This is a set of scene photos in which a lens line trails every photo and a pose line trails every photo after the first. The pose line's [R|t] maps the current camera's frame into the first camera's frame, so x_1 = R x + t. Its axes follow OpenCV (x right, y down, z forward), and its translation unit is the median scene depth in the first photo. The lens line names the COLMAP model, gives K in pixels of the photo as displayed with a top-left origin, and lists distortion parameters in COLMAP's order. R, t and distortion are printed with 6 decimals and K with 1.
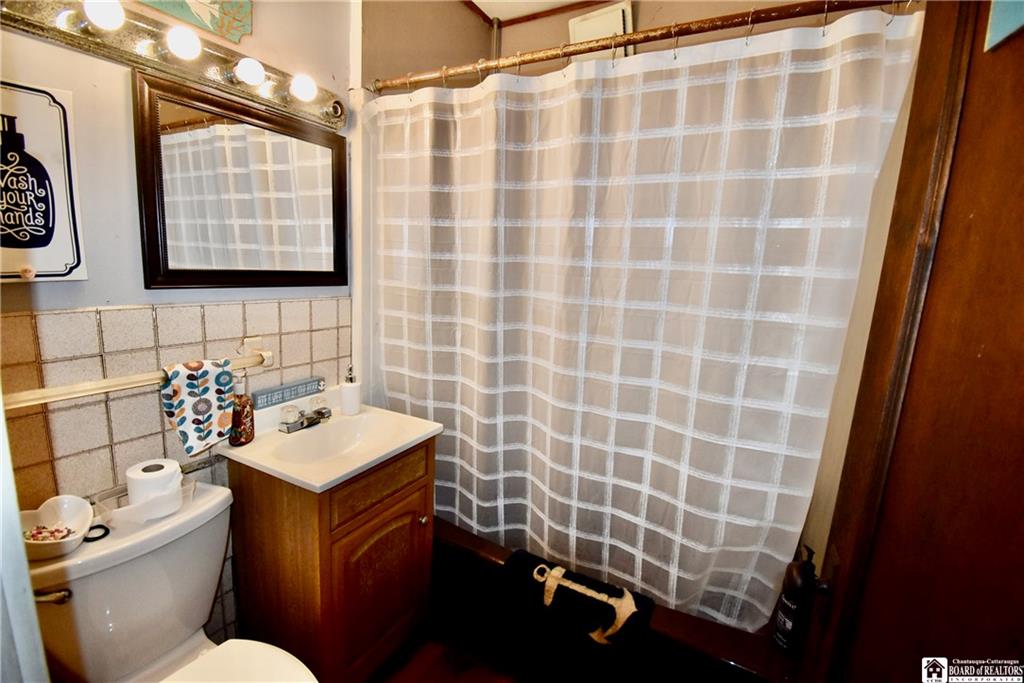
lens RADIAL K [[460.6, 0, 513.6], [0, 460.6, 339.5], [0, 0, 1]] dist [-0.000228, -0.000869]
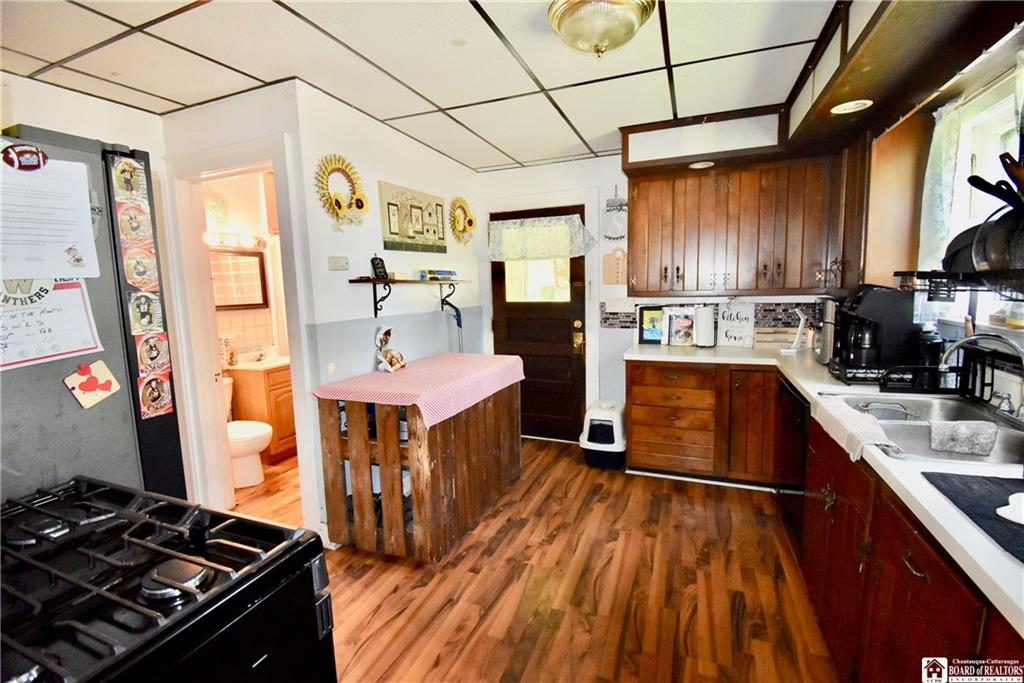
lens RADIAL K [[460.6, 0, 506.3], [0, 460.6, 341.4], [0, 0, 1]] dist [-0.000228, -0.000869]
pose [[0.990762, -0.090867, 0.100668, 0.688534], [0.094626, 0.994959, -0.033212, 0.283294], [-0.097143, 0.042431, 0.994366, -1.704699]]
